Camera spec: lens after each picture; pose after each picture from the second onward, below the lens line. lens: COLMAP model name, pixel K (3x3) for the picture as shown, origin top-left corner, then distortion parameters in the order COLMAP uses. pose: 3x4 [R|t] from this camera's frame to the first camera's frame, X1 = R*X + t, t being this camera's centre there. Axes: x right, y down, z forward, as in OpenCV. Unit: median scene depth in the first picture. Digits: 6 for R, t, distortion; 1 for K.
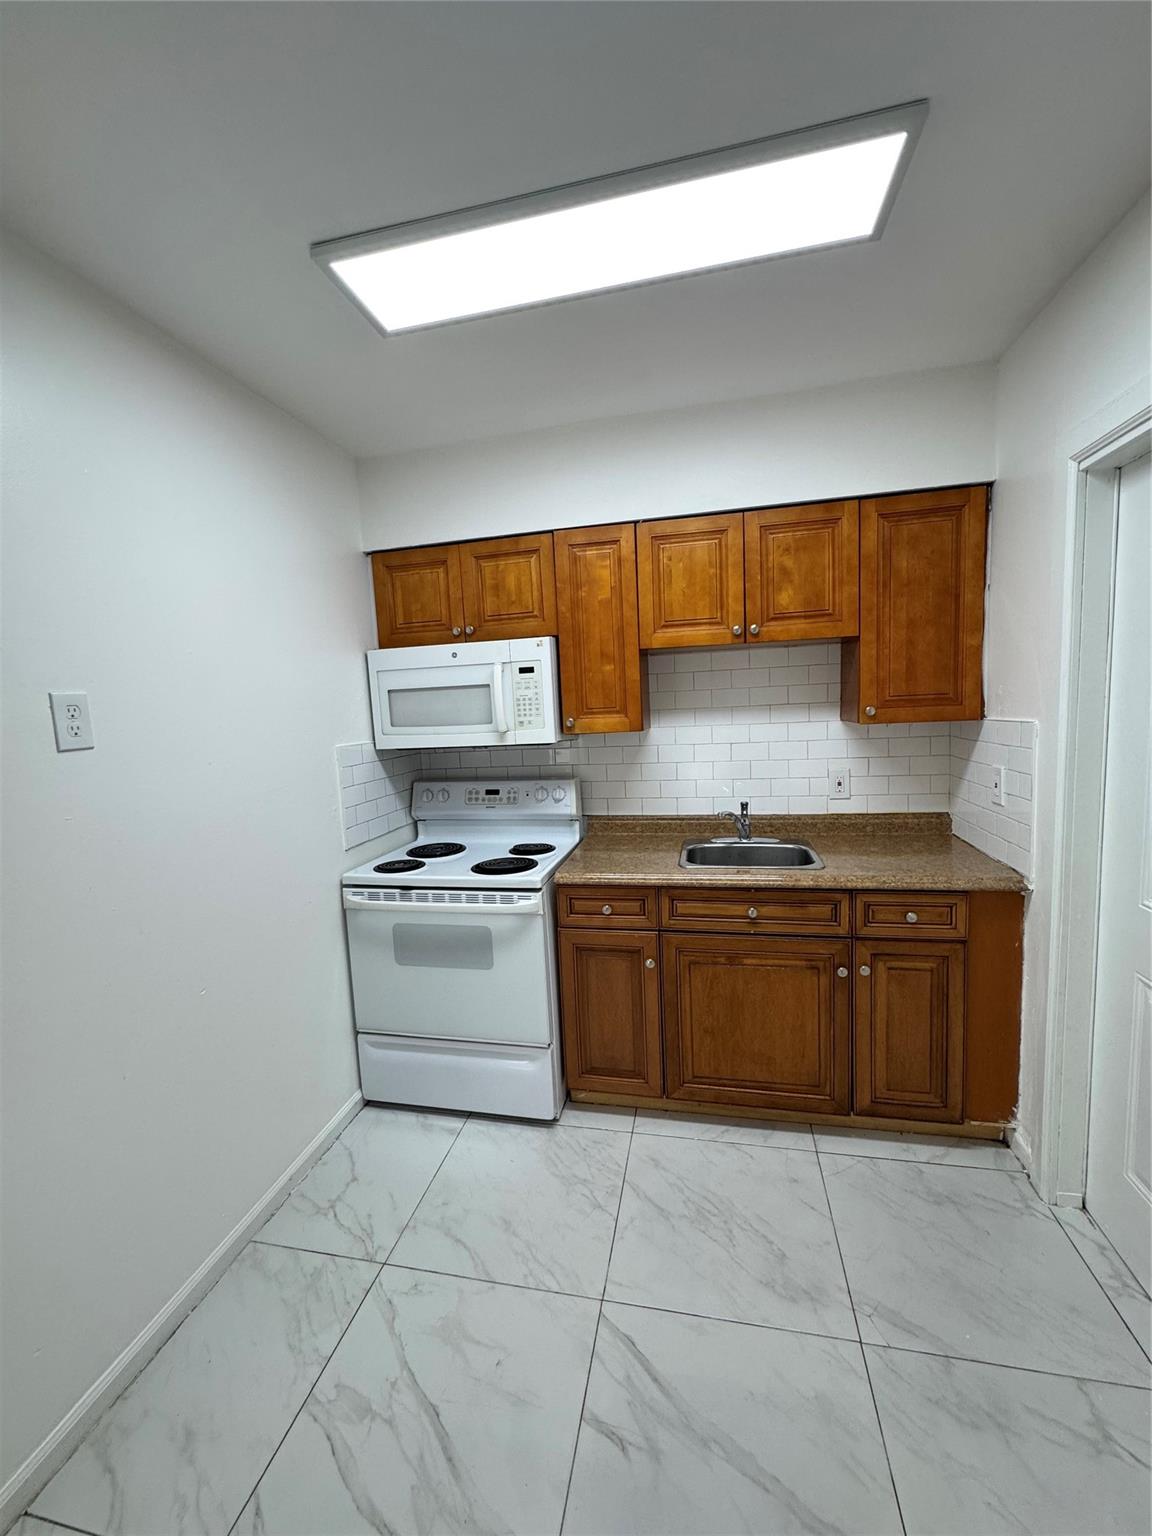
lens RADIAL K [[614.4, 0, 576.0], [0, 614.4, 768.0], [0, 0, 1]] dist [-0.000661, 0.000191]
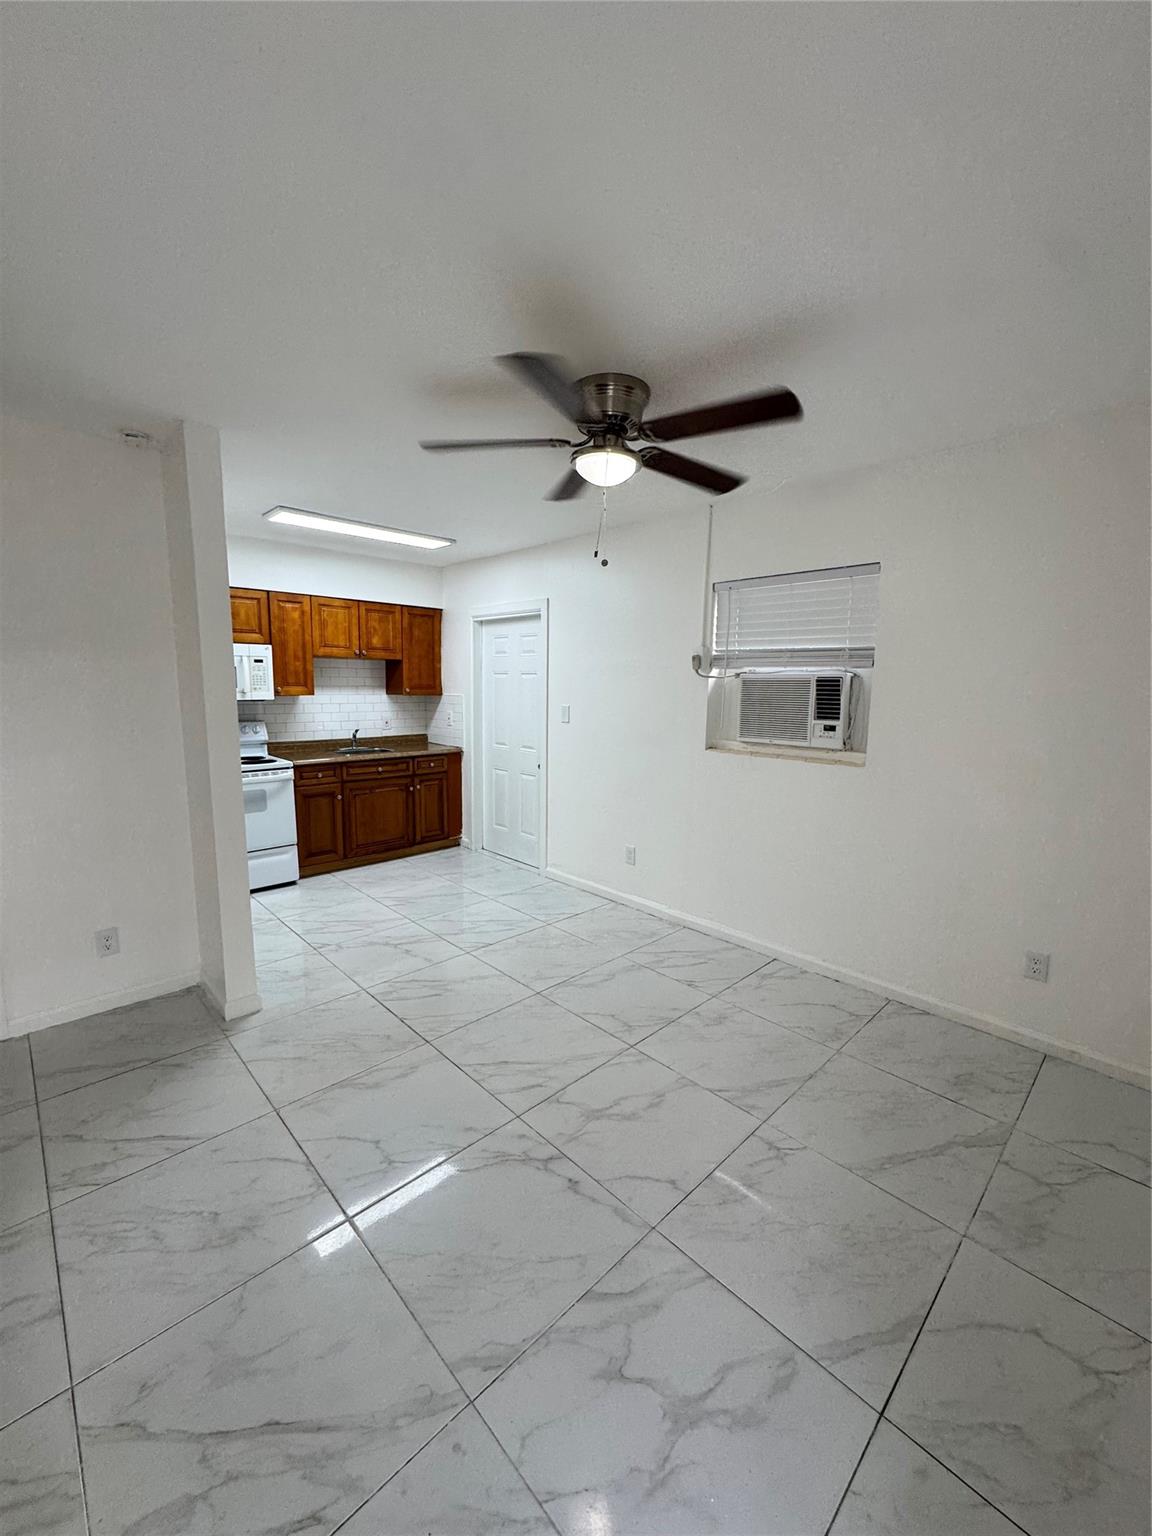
lens RADIAL K [[614.4, 0, 576.0], [0, 614.4, 768.0], [0, 0, 1]] dist [-0.000661, 0.000191]
pose [[0.557614, -0.059414, 0.827972, -1.230881], [0.047878, 0.998077, 0.039376, 0.158665], [-0.828719, 0.017685, 0.559386, -0.967467]]
